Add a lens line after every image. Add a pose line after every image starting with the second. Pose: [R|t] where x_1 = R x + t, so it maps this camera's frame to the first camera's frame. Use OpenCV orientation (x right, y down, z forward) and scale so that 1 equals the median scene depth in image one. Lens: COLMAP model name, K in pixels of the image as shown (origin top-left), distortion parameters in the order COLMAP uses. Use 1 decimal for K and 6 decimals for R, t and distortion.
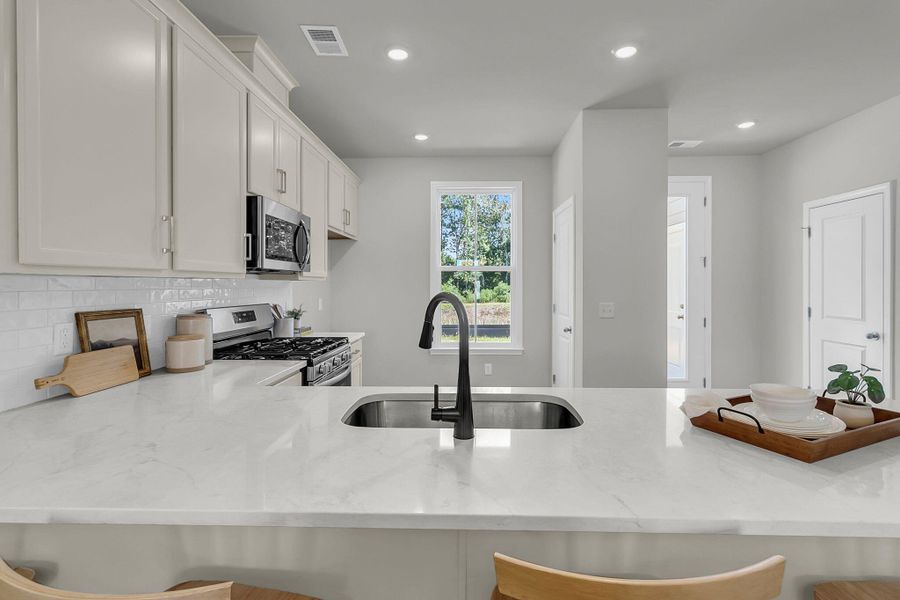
lens RADIAL K [[422.5, 0, 452.0], [0, 422.5, 285.3], [0, 0, 1]] dist [0.000324, -0.000038]
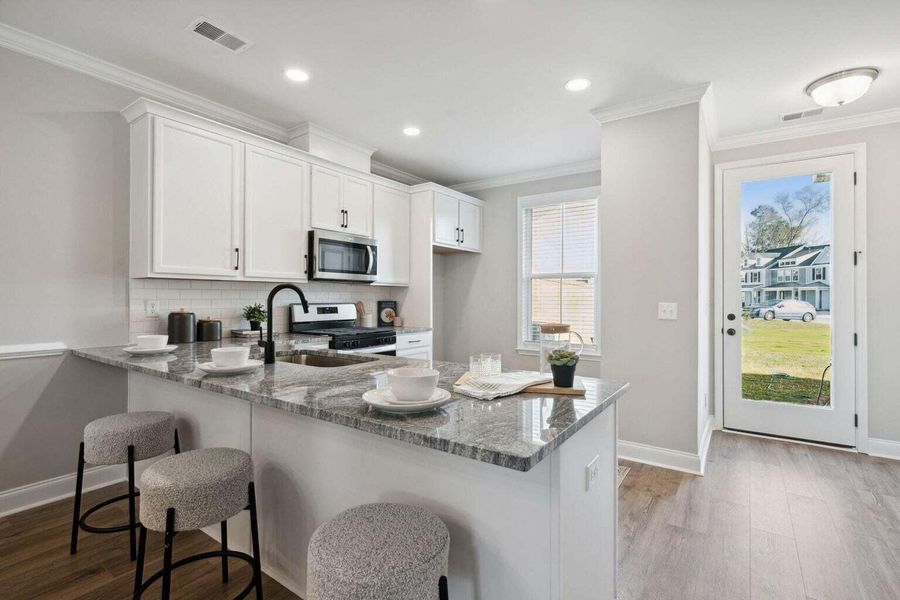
lens RADIAL K [[427.2, 0, 447.2], [0, 427.2, 302.7], [0, 0, 1]] dist [-0.004178, -0.000267]
pose [[0.841967, 0.006955, -0.539484, 0.695040], [-0.005254, 0.999975, 0.004692, 0.037645], [0.539503, -0.001117, 0.841983, -0.050888]]
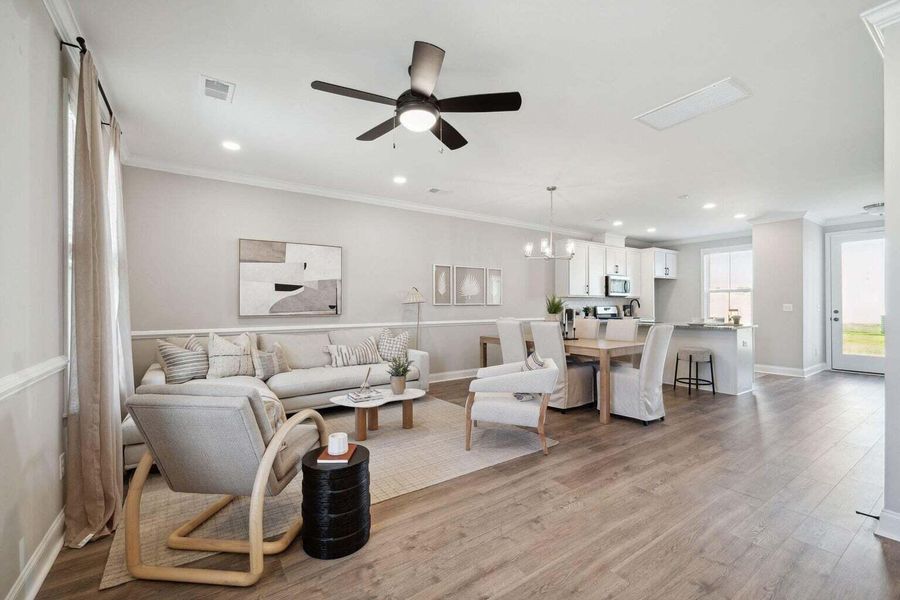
lens RADIAL K [[382.3, 0, 446.2], [0, 382.3, 305.5], [0, 0, 1]] dist [0.000080, 0.000143]
pose [[0.600985, -0.004110, -0.799250, 1.205570], [-0.000166, 0.999986, -0.005267, 0.061402], [0.799260, 0.003299, 0.600976, -1.902350]]
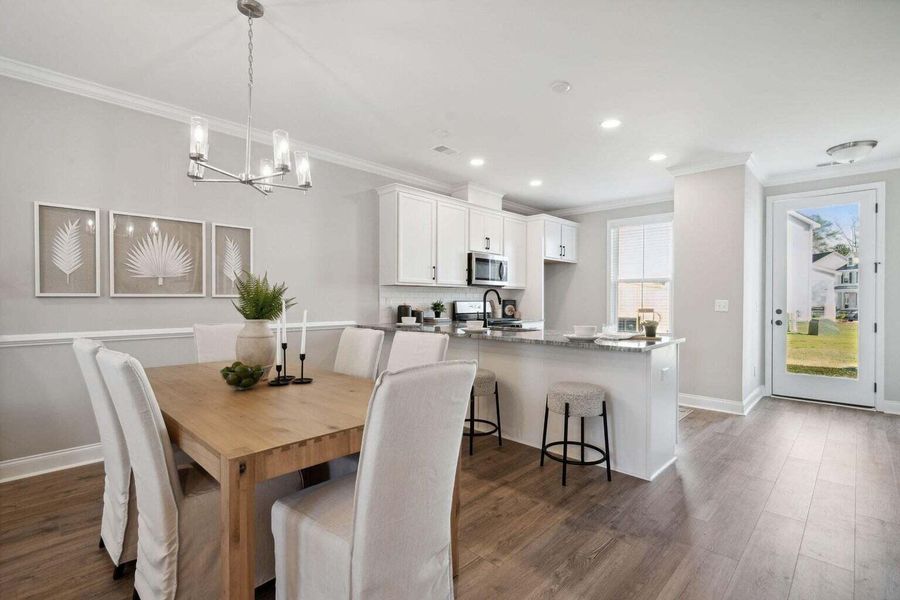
lens RADIAL K [[427.2, 0, 447.2], [0, 427.2, 302.7], [0, 0, 1]] dist [-0.004178, -0.000267]
pose [[0.748957, 0.006779, -0.662584, 0.883529], [-0.007416, 0.999971, 0.001848, 0.055595], [0.662577, 0.003529, 0.748985, -0.759843]]
